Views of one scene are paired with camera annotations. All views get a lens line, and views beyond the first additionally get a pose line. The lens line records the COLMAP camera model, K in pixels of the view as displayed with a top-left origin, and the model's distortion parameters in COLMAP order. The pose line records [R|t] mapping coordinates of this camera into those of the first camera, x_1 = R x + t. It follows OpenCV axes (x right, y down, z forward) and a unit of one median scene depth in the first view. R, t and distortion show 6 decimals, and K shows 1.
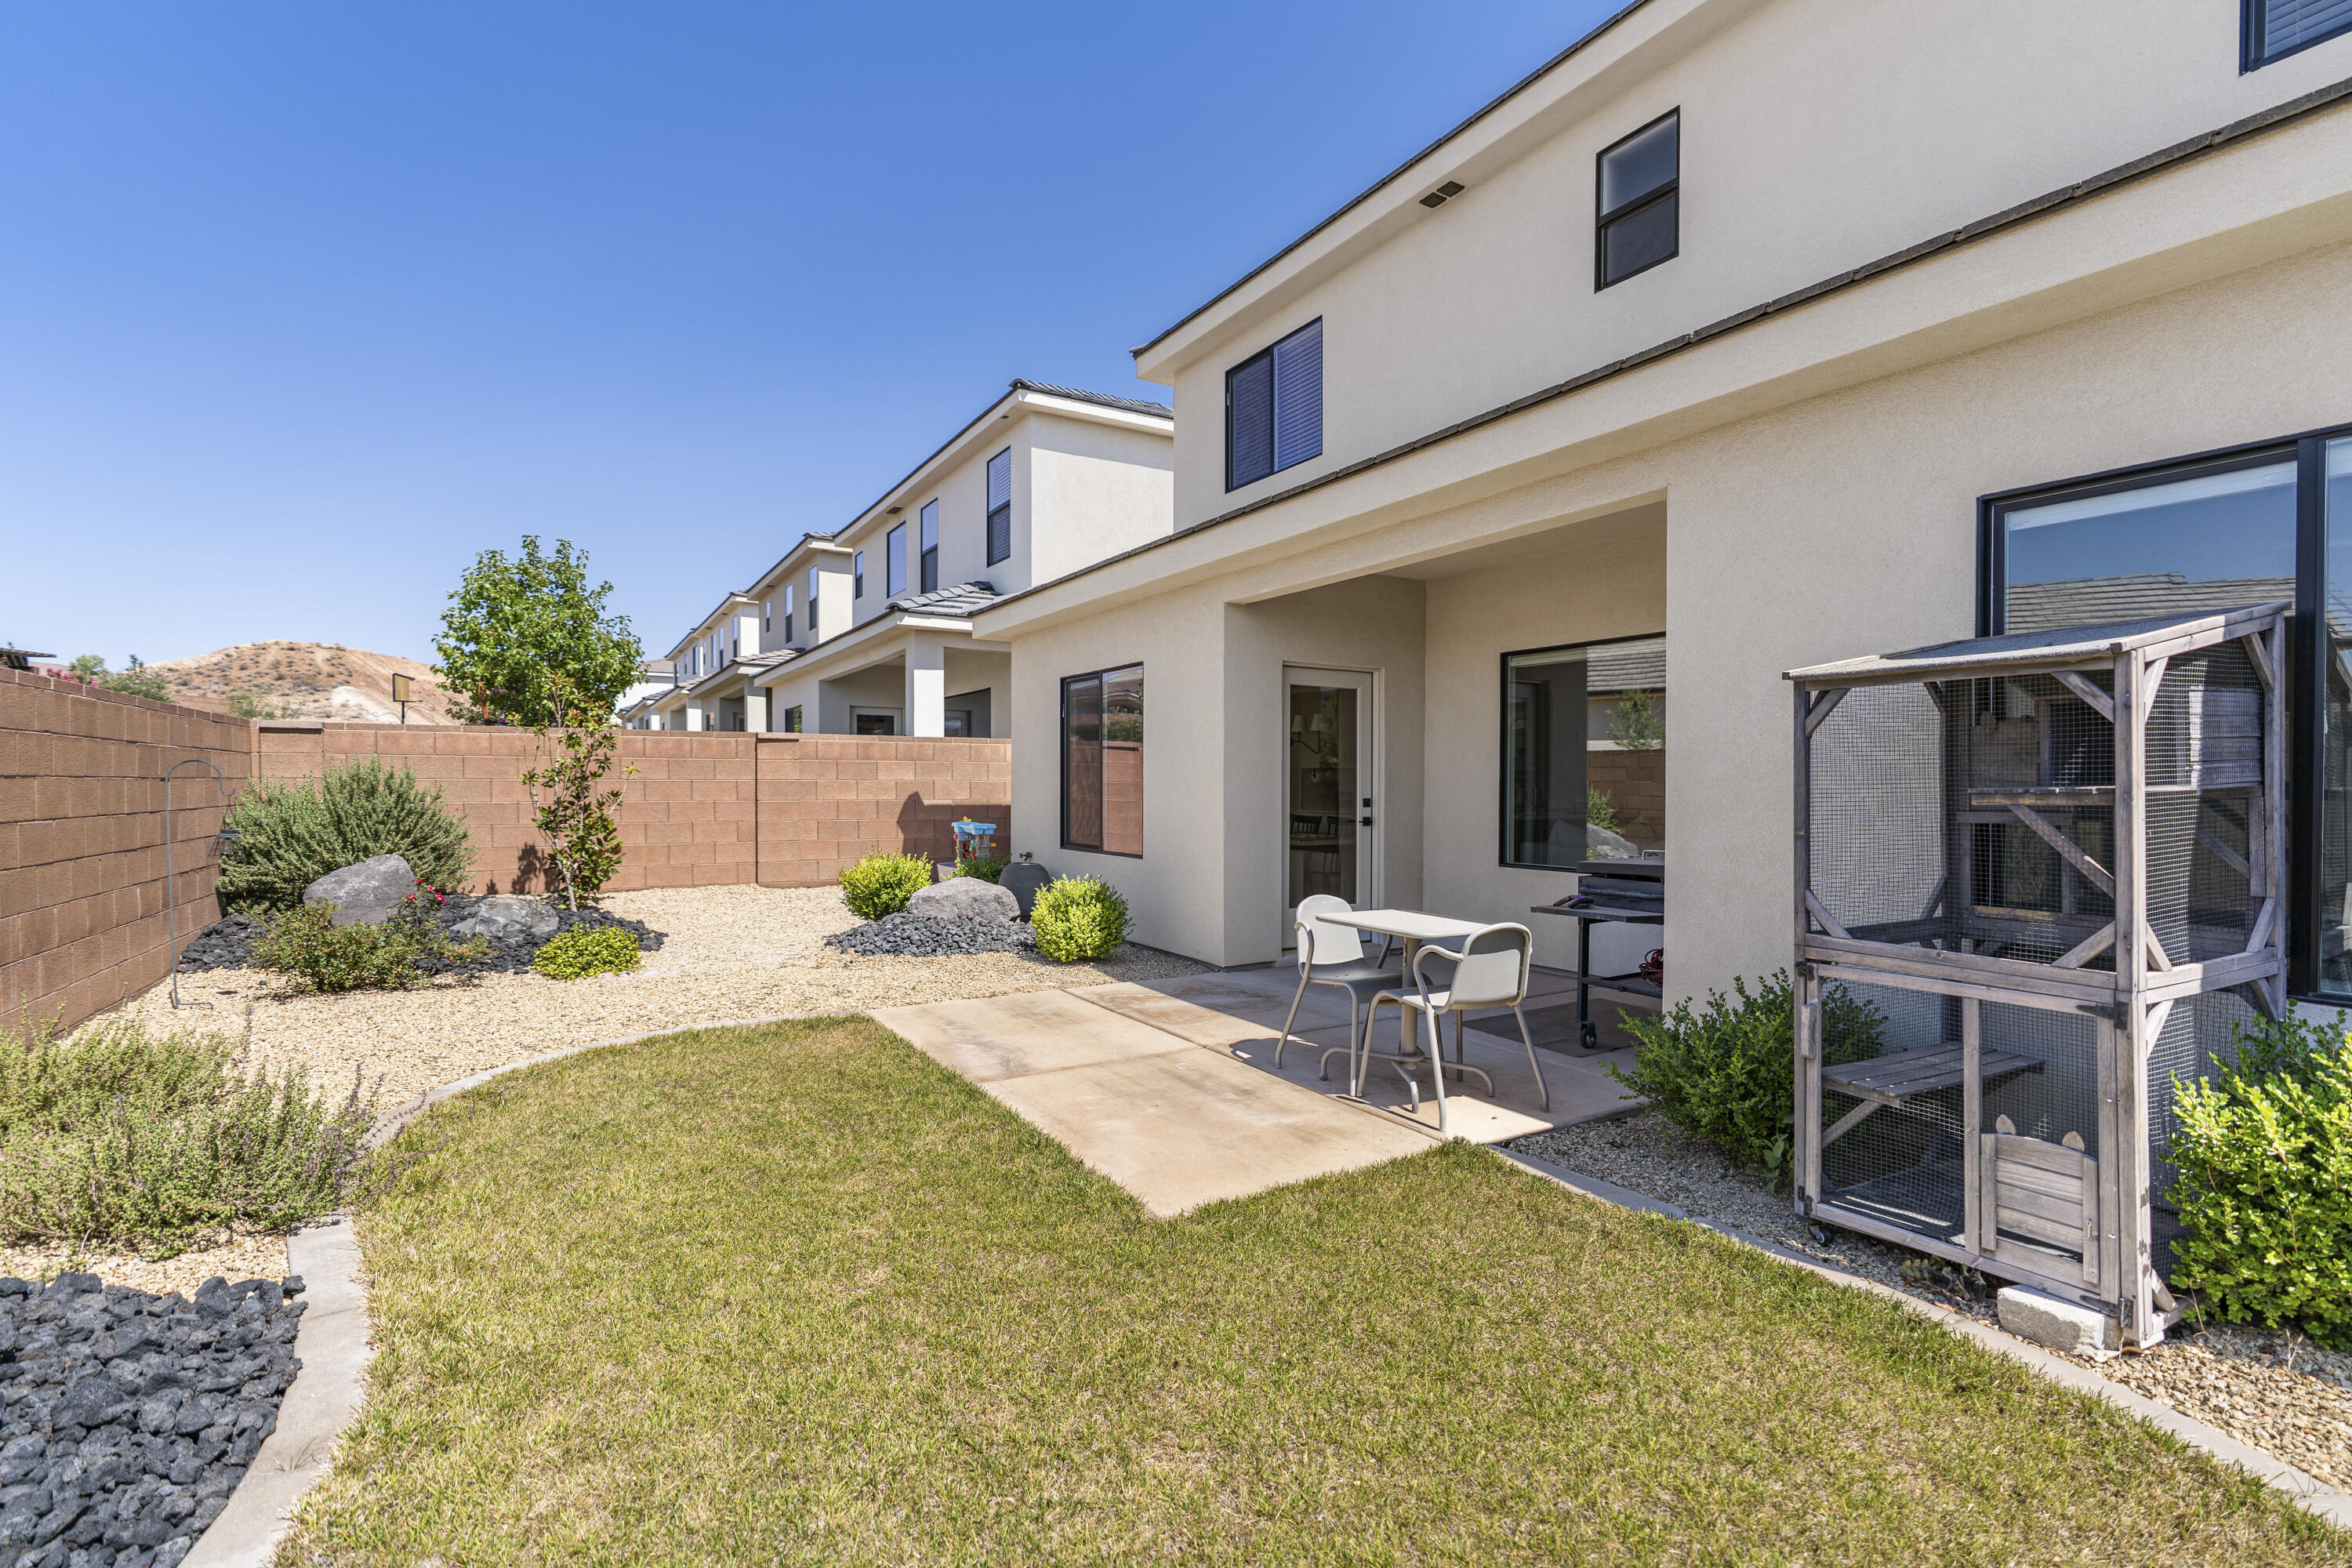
lens RADIAL K [[1075.3, 0, 1173.7], [0, 1075.3, 787.5], [0, 0, 1]] dist [-0.010369, 0.003367]
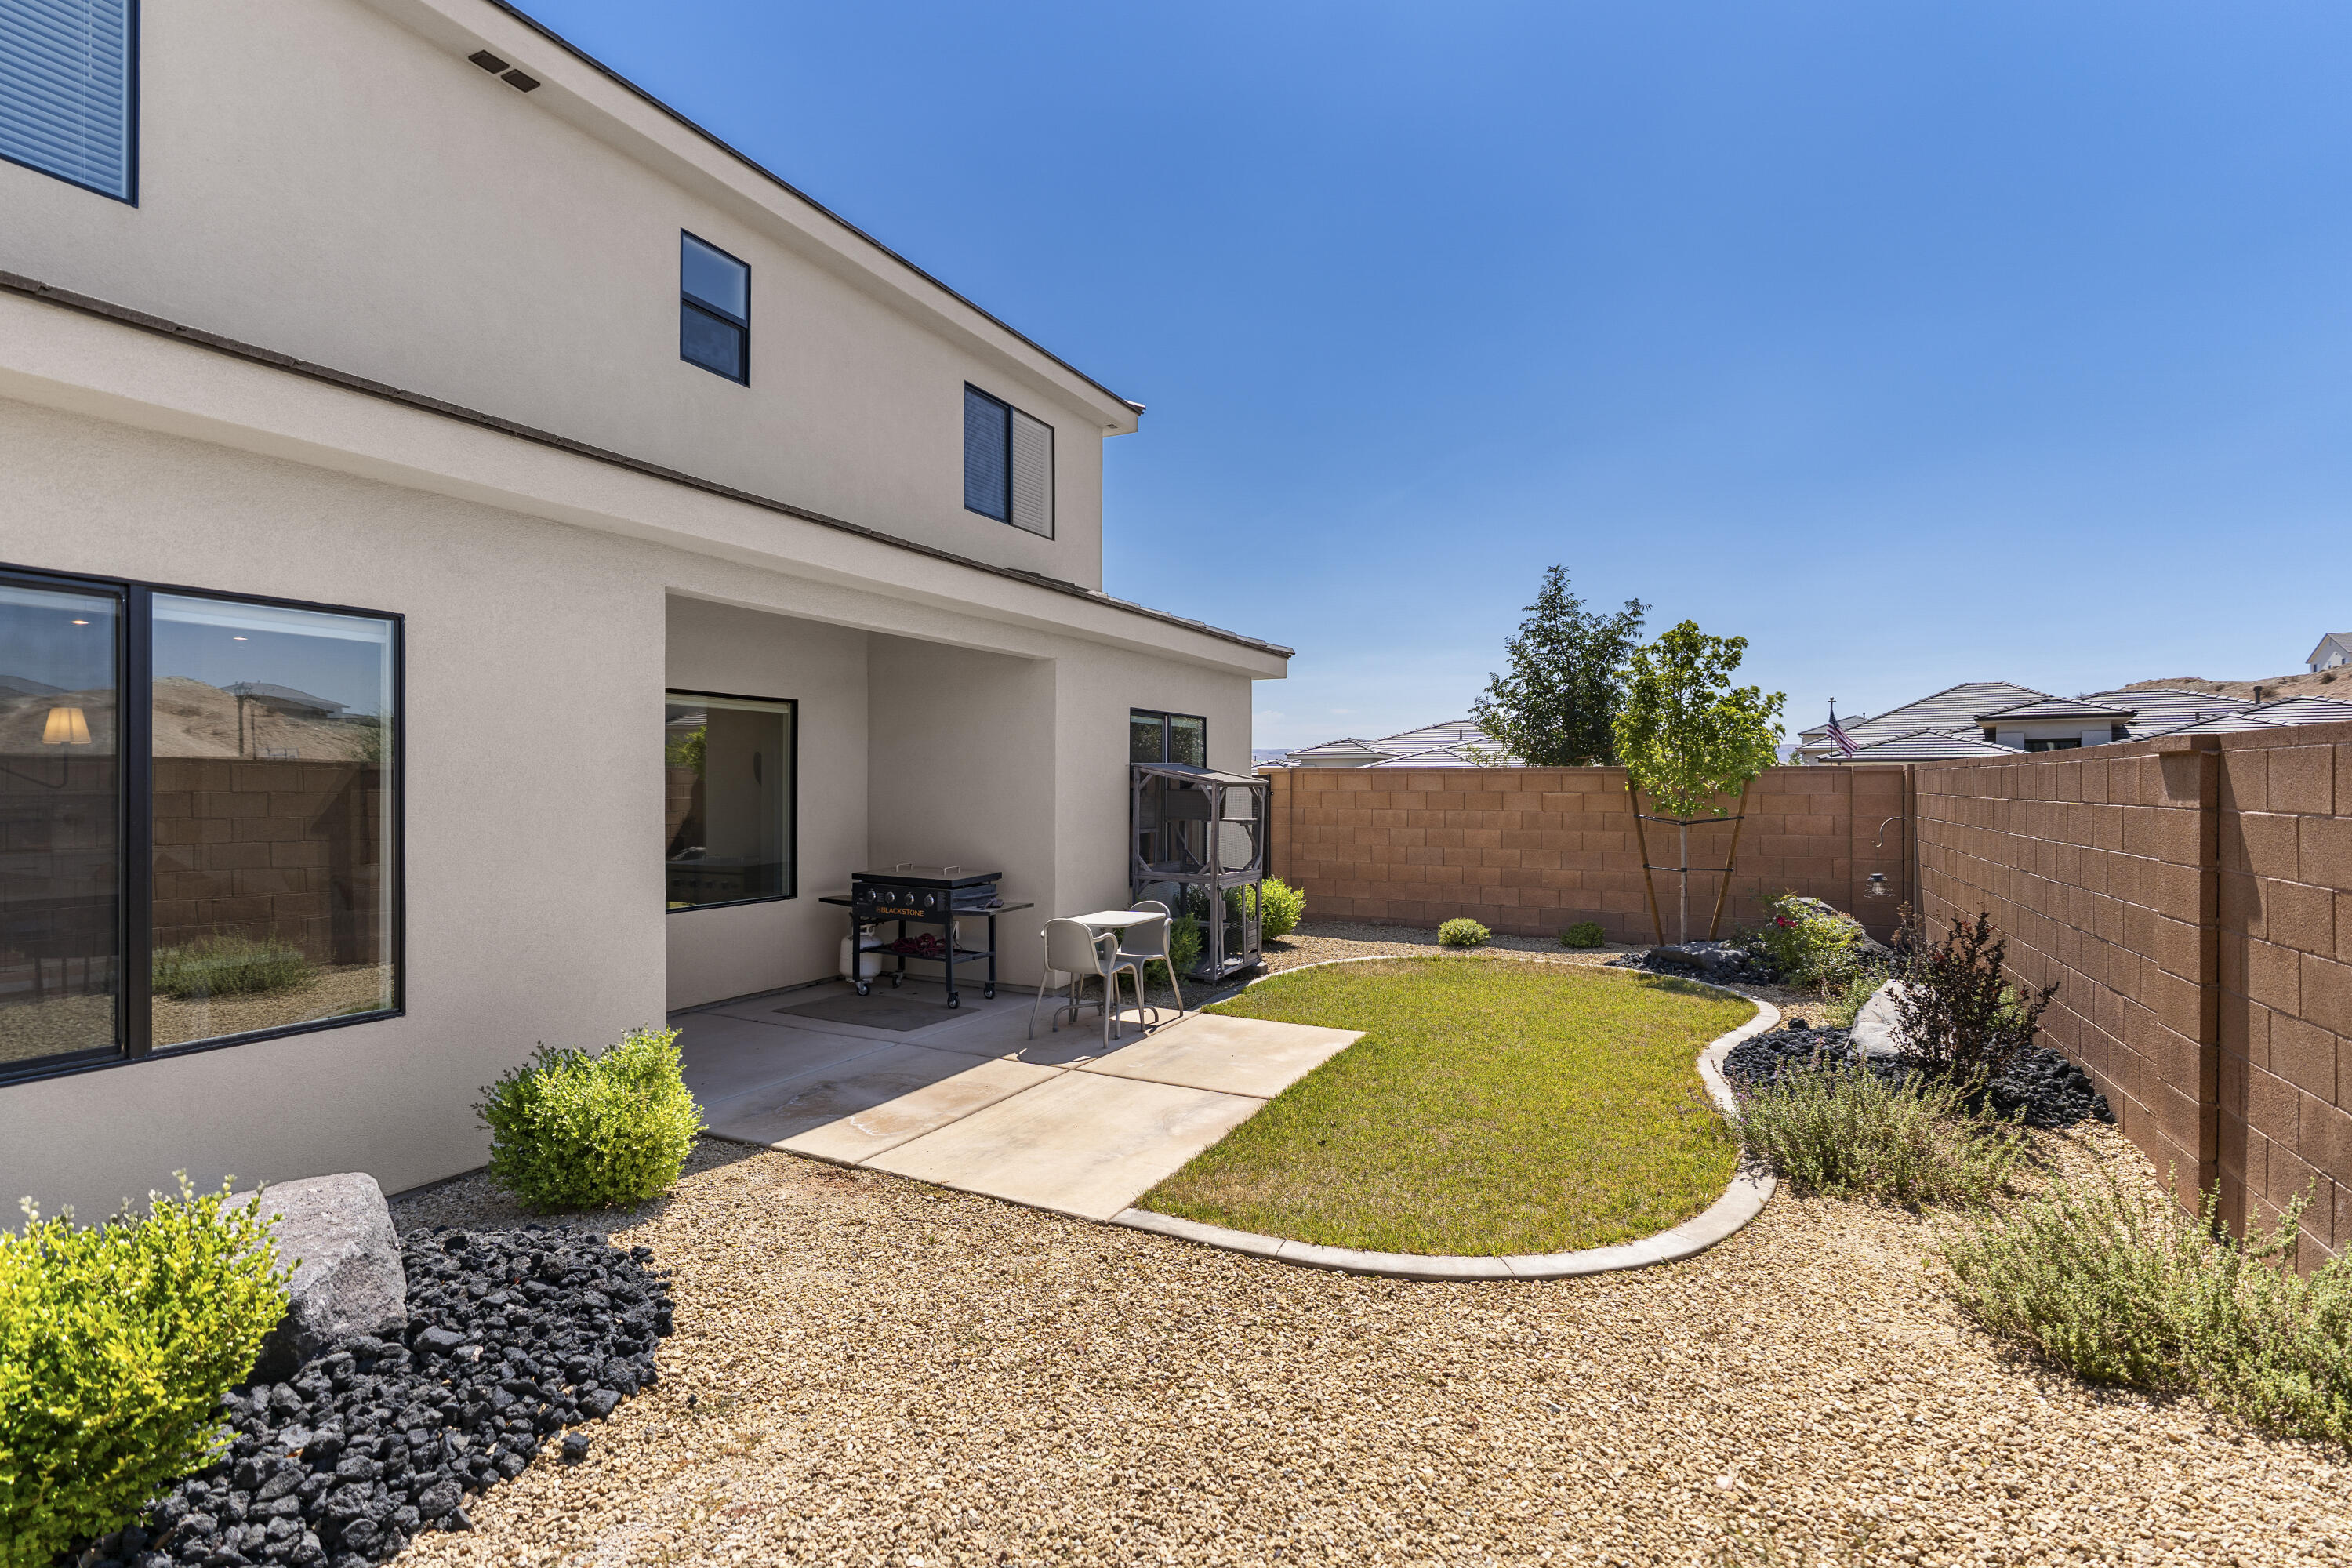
lens RADIAL K [[1075.3, 0, 1174.7], [0, 1075.3, 784.5], [0, 0, 1]] dist [-0.010369, 0.003367]
pose [[-0.529352, 0.000846, 0.848402, -1.083452], [-0.002457, 0.999994, -0.002530, -0.062949], [-0.848399, -0.003424, -0.529346, 1.643460]]
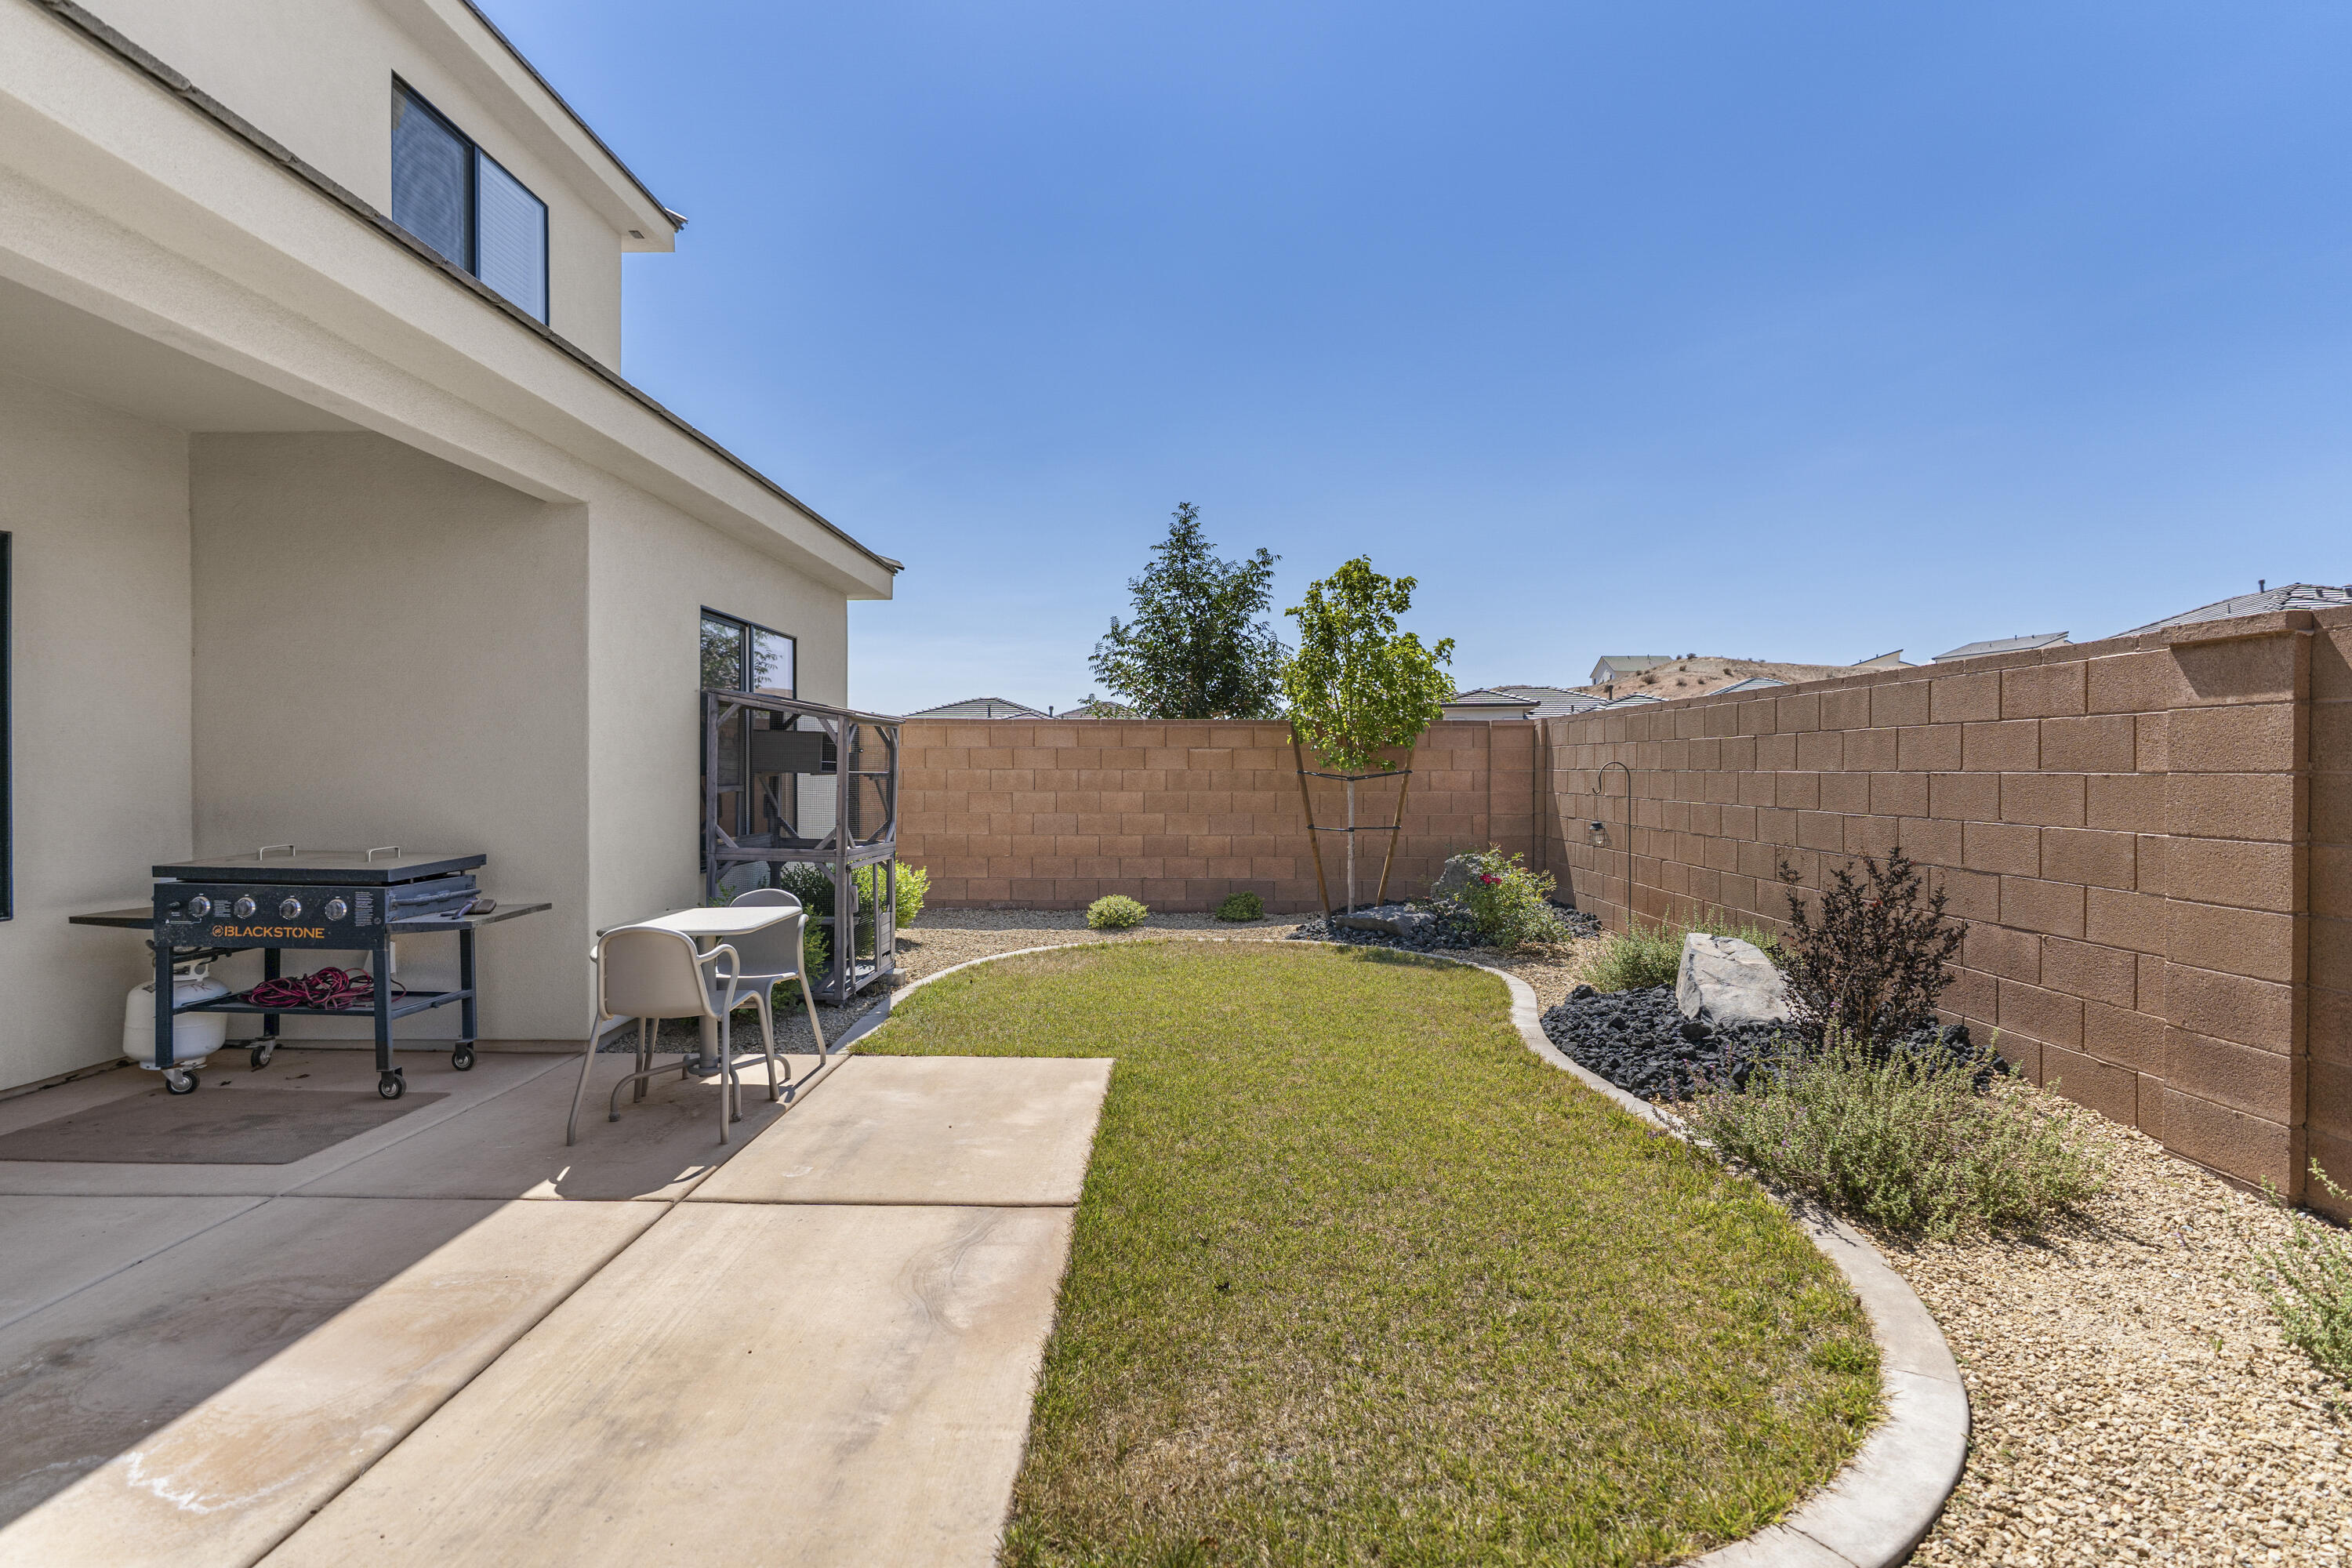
lens RADIAL K [[1075.3, 0, 1185.9], [0, 1075.3, 777.1], [0, 0, 1]] dist [-0.010369, 0.003367]
pose [[-0.854411, -0.002809, 0.519591, -0.590368], [-0.001075, 0.999993, 0.003639, -0.005891], [-0.519597, 0.002550, -0.854408, 1.495552]]
